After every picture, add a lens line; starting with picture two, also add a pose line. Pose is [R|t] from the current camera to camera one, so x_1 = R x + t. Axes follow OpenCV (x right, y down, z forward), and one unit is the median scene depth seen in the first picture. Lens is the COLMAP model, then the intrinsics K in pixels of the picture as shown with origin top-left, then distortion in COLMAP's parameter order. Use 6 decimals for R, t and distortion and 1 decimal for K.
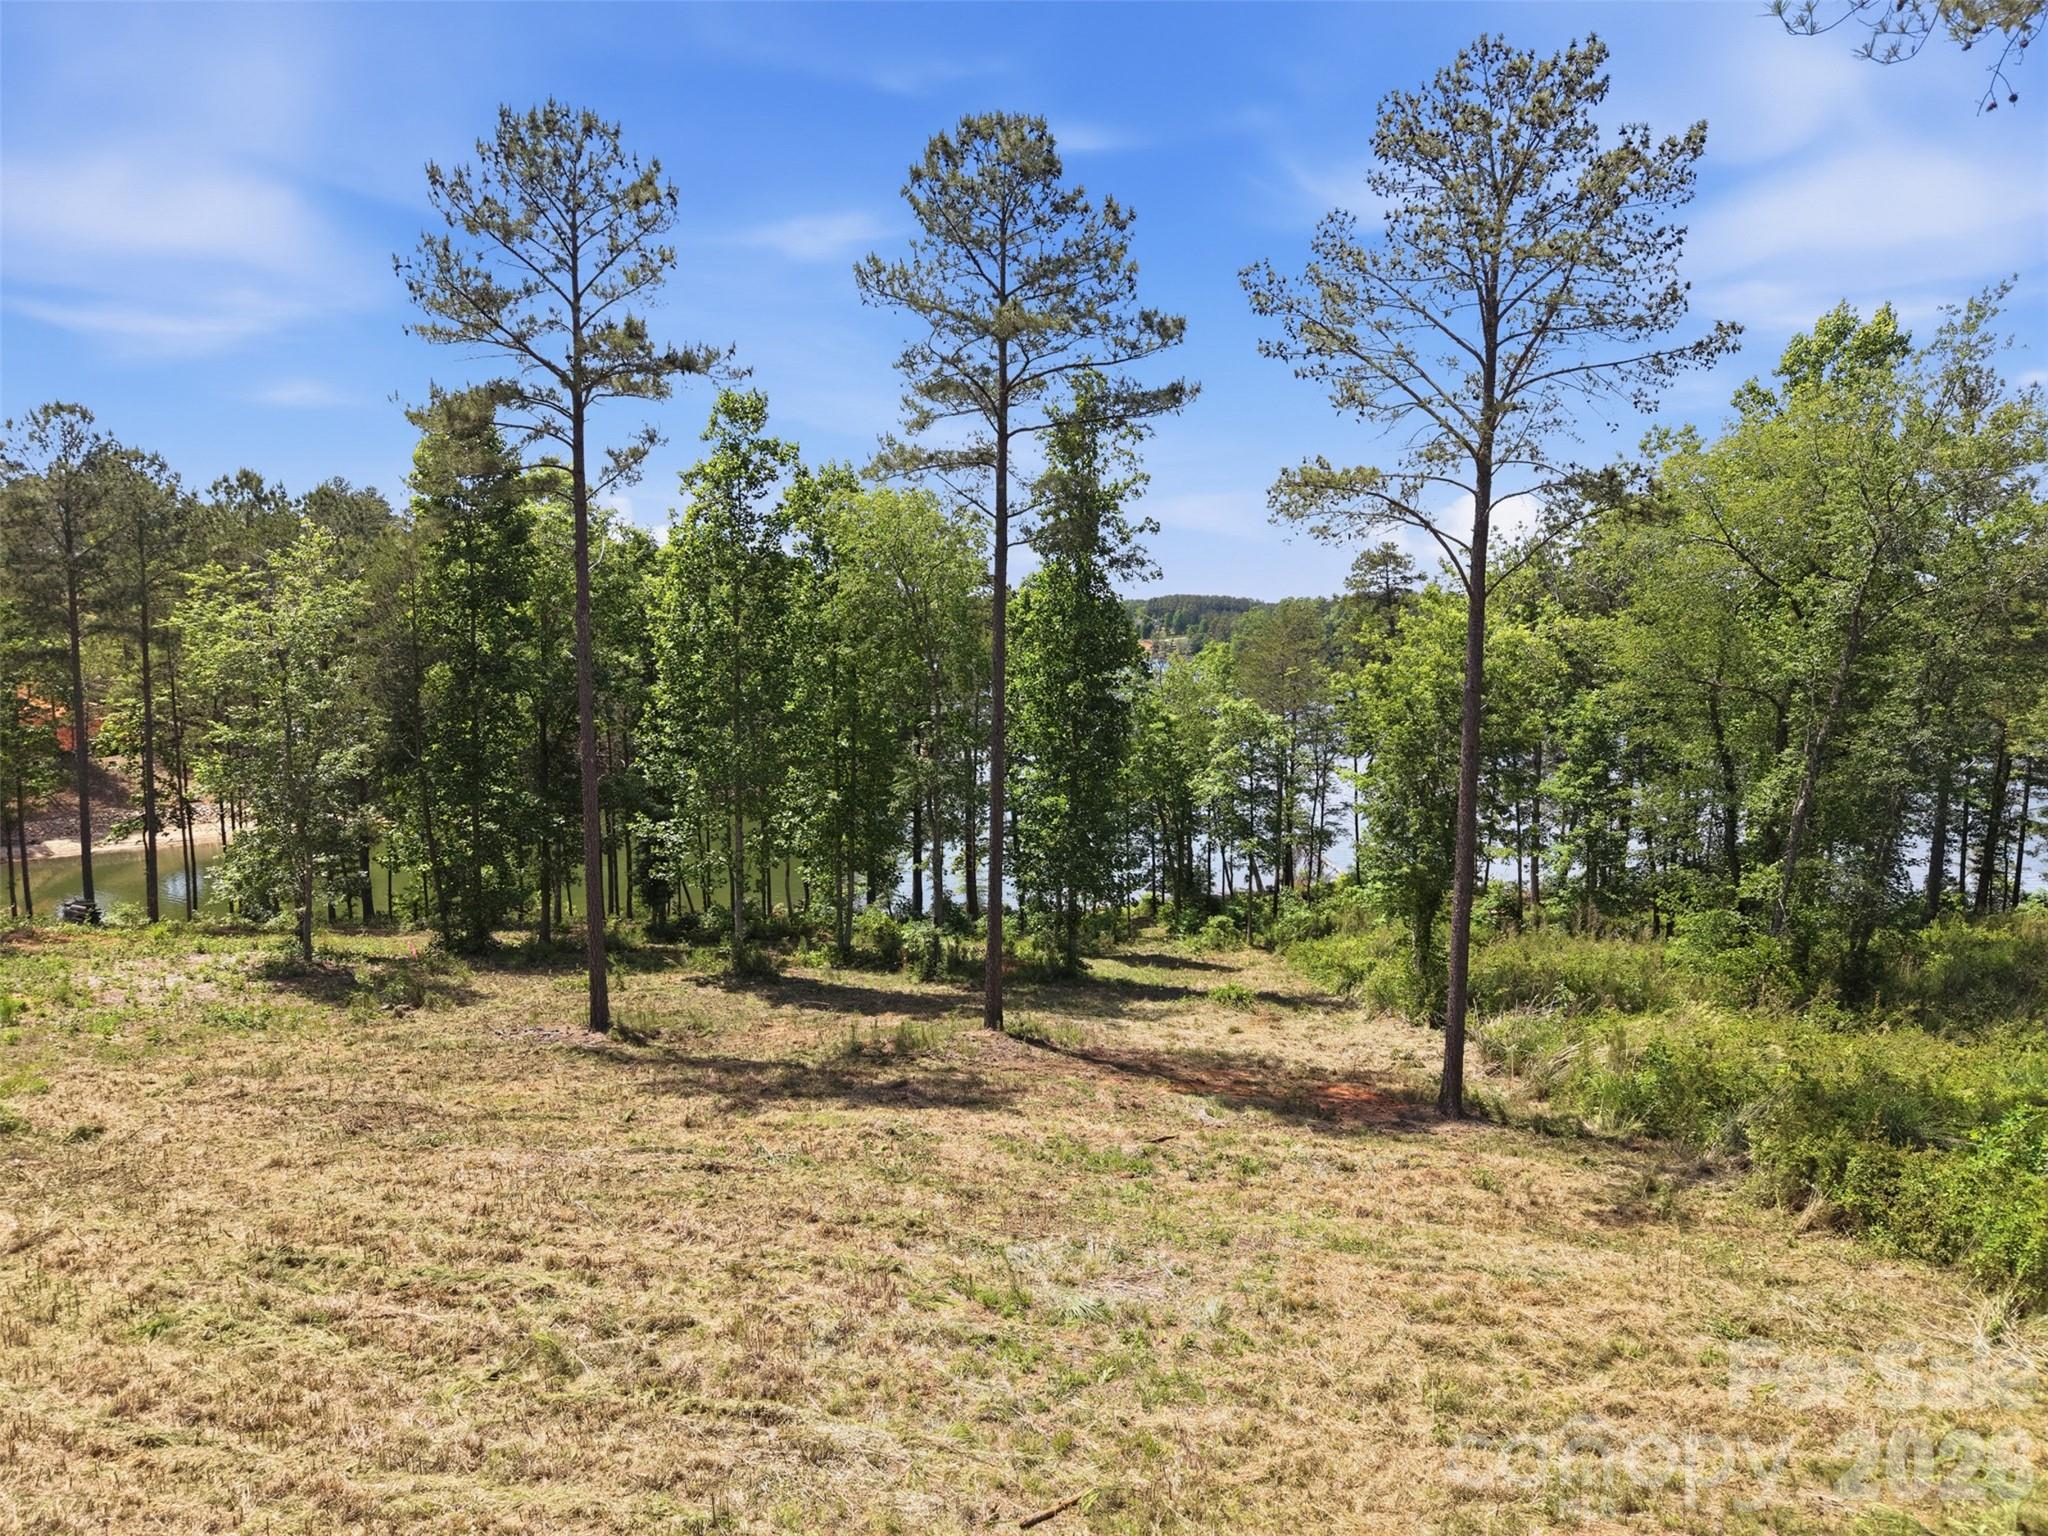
lens RADIAL K [[1390.9, 0, 1020.1], [0, 1390.9, 764.4], [0, 0, 1]] dist [0.012975, -0.017854]
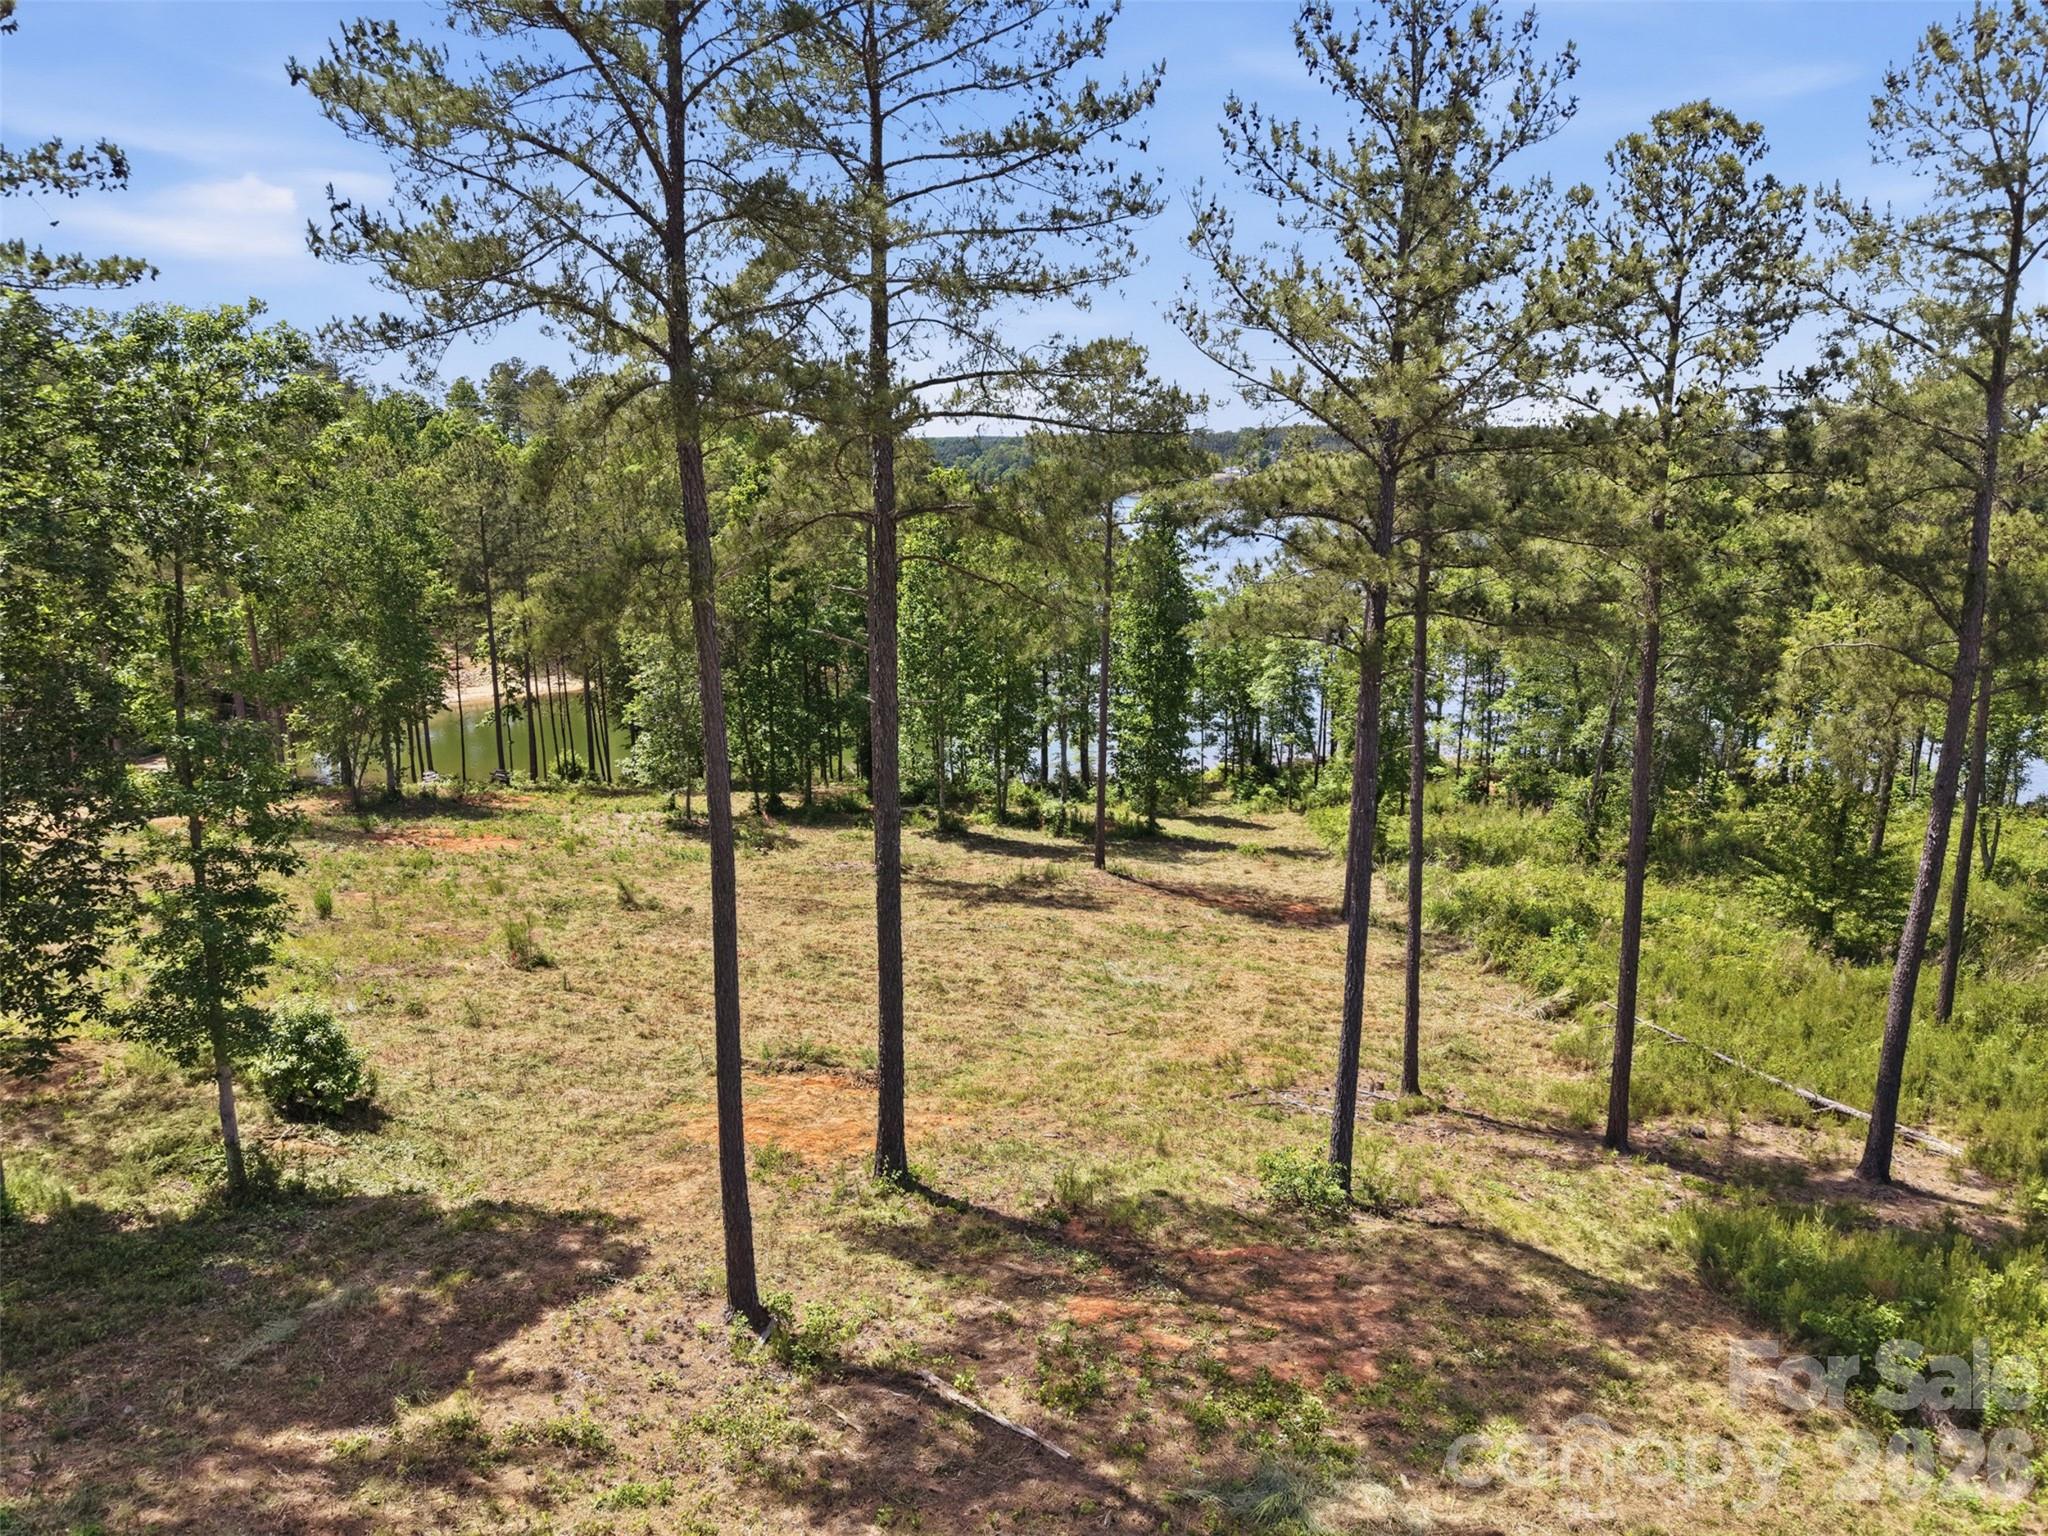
lens RADIAL K [[1390.9, 0, 1024.7], [0, 1390.9, 774.0], [0, 0, 1]] dist [0.012975, -0.017854]
pose [[0.997136, 0.017499, -0.073581, 0.011287], [-0.008011, 0.991831, 0.127305, -0.127042], [0.075208, -0.126351, 0.989131, -0.612500]]
